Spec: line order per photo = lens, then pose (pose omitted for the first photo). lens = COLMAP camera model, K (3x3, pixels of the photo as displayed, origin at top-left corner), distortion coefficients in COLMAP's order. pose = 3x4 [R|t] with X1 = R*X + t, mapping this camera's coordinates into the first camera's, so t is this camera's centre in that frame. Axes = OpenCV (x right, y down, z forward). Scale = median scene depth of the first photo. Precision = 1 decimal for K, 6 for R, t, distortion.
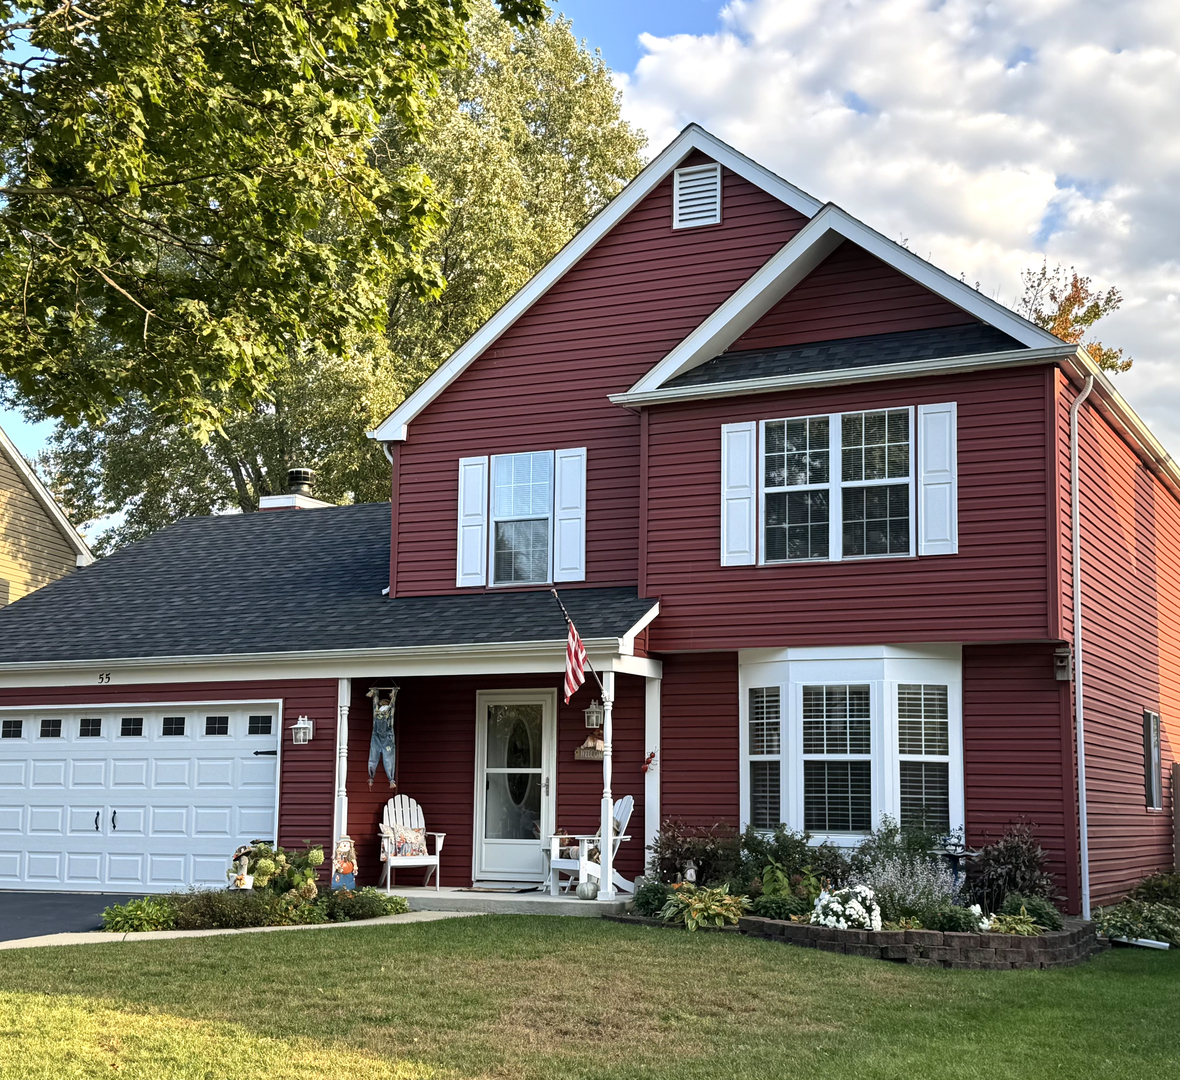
lens RADIAL K [[1686.9, 0, 586.3], [0, 1686.9, 599.3], [0, 0, 1]] dist [0.174449, 0.000000]
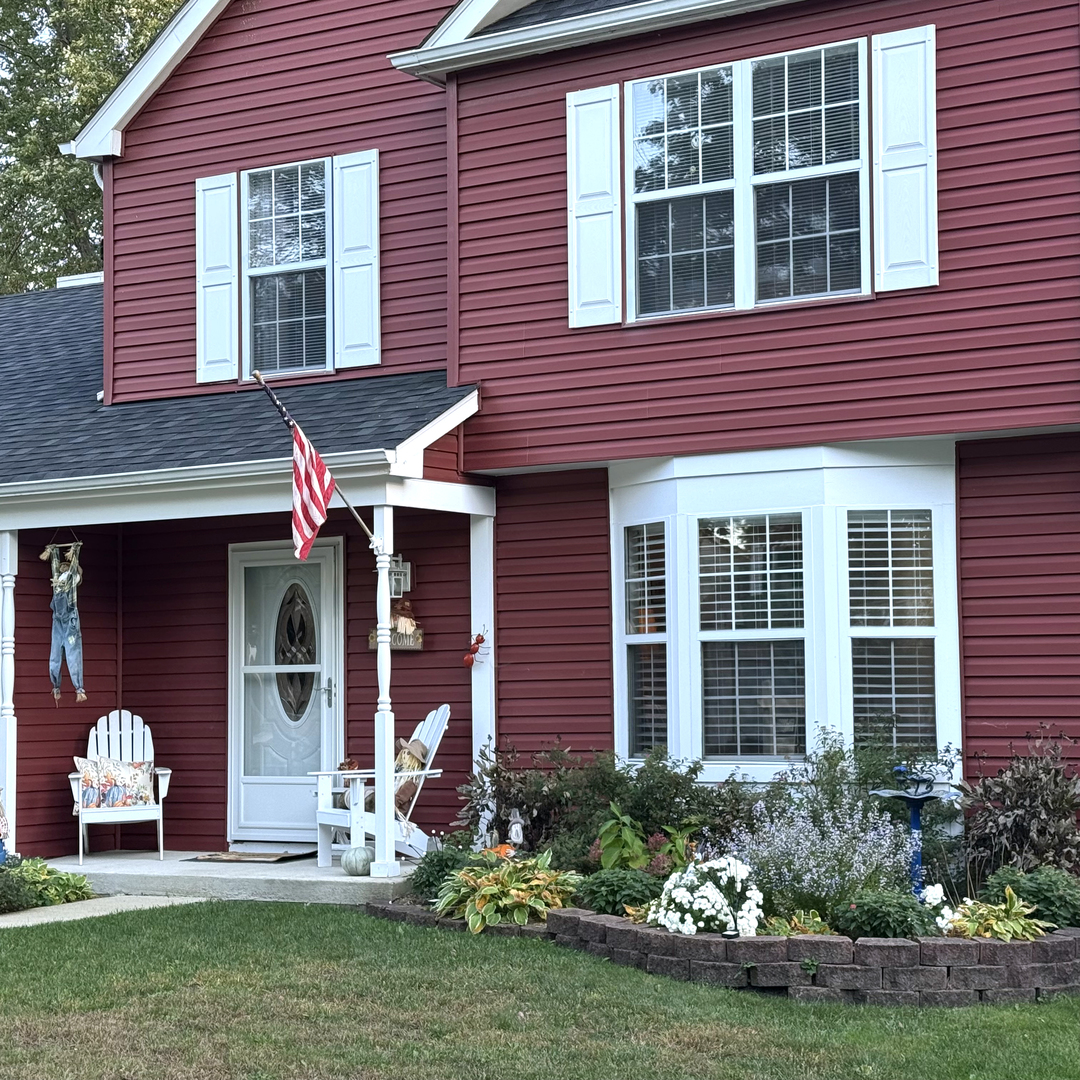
lens RADIAL K [[2139.8, 0, 544.4], [0, 2139.8, 532.8], [0, 0, 1]] dist [0.174329, 0.000000]
pose [[0.995349, -0.030599, -0.091351, 0.139733], [0.034732, 0.998427, 0.044004, 0.019952], [0.089861, -0.046972, 0.994846, 0.226978]]
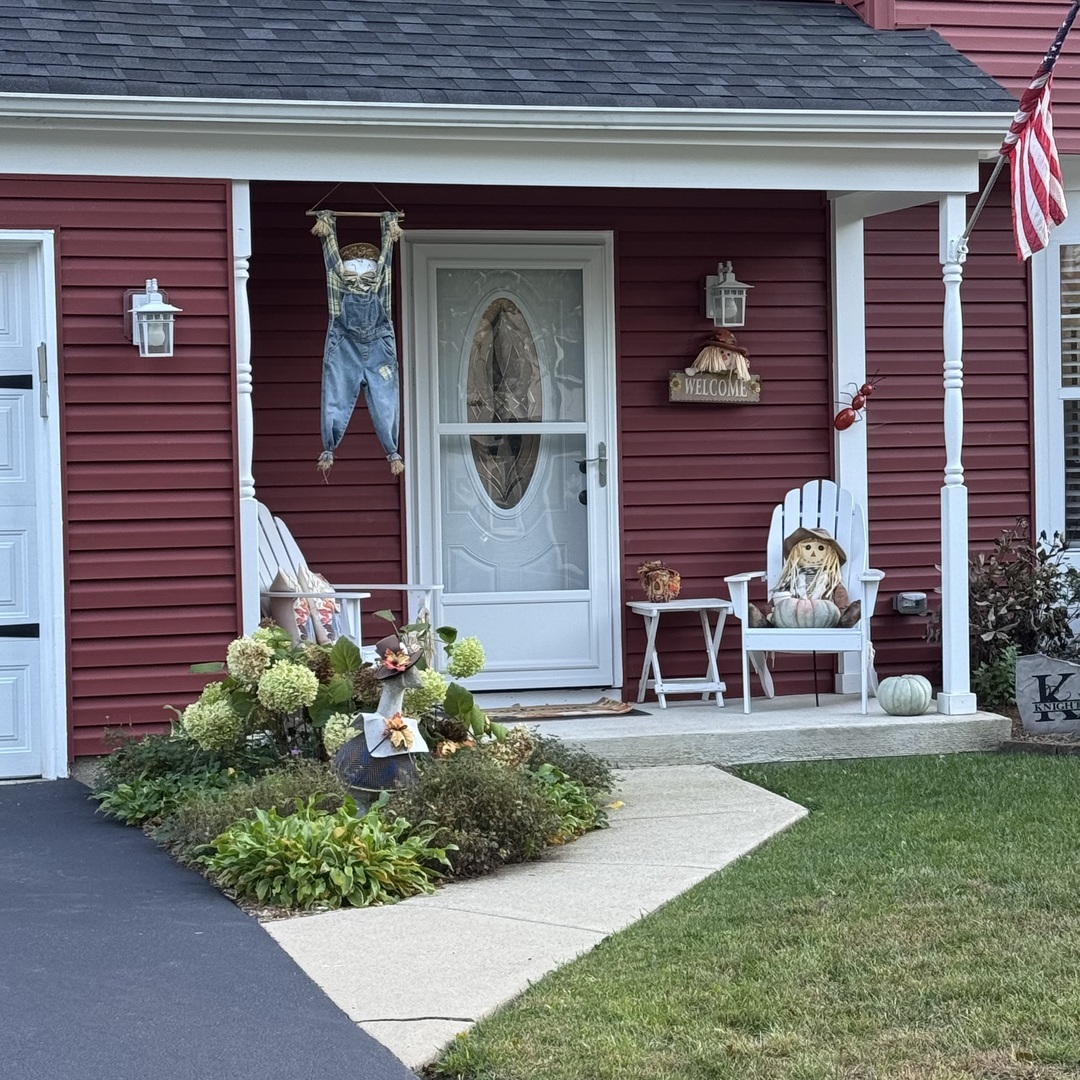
lens RADIAL K [[2919.2, 0, 538.5], [0, 2919.2, 541.7], [0, 0, 1]] dist [0.162484, 0.000000]
pose [[0.711058, -0.036679, 0.702176, -0.583435], [-0.059705, 0.991882, 0.112273, 0.052083], [-0.700593, -0.121756, 0.703096, 0.527720]]
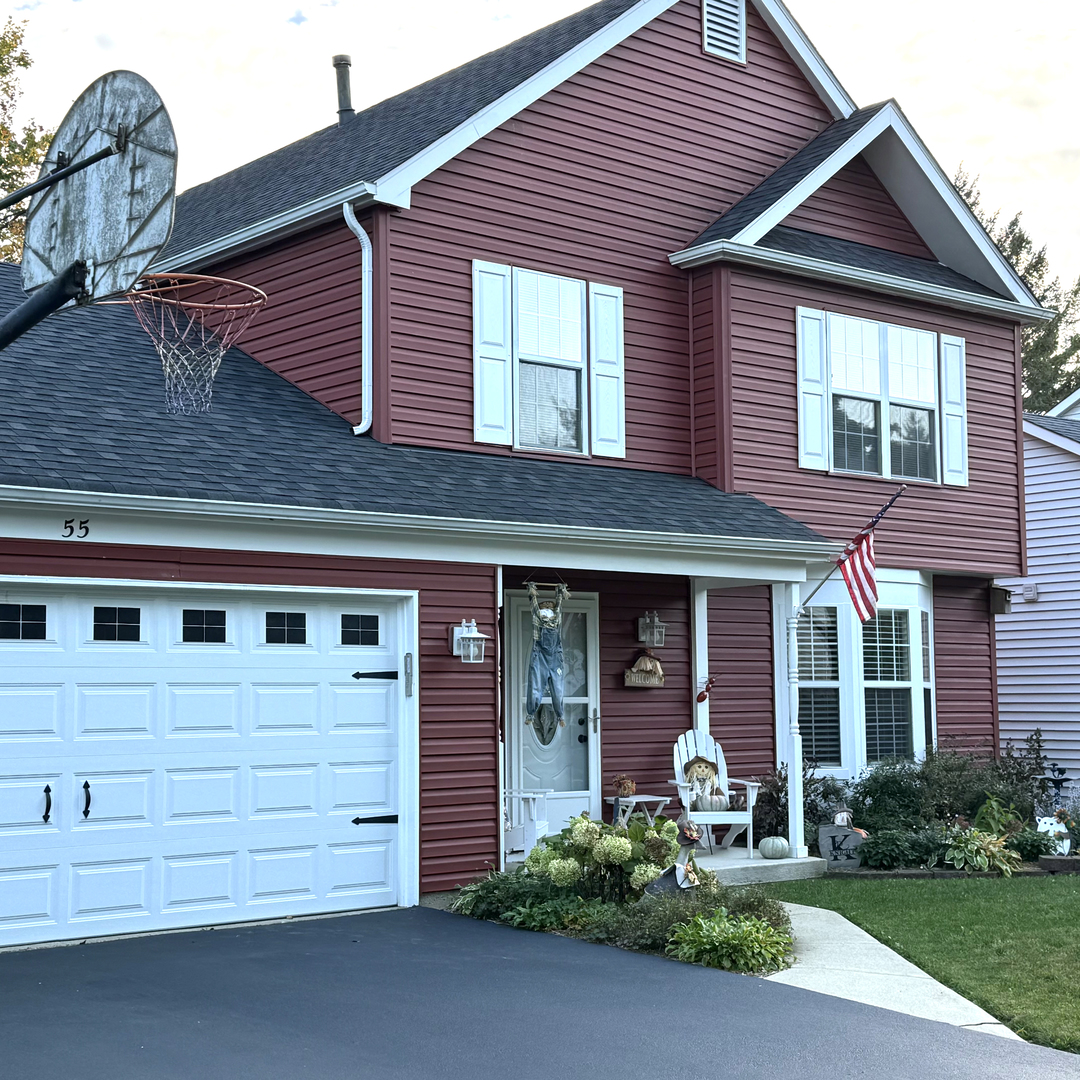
lens RADIAL K [[1802.6, 0, 544.8], [0, 1802.6, 534.2], [0, 0, 1]] dist [0.188057, 0.000000]
pose [[0.400106, 0.070965, 0.913717, -0.838788], [-0.097092, 0.994669, -0.034737, 0.061061], [-0.911311, -0.074816, 0.404863, 0.740135]]
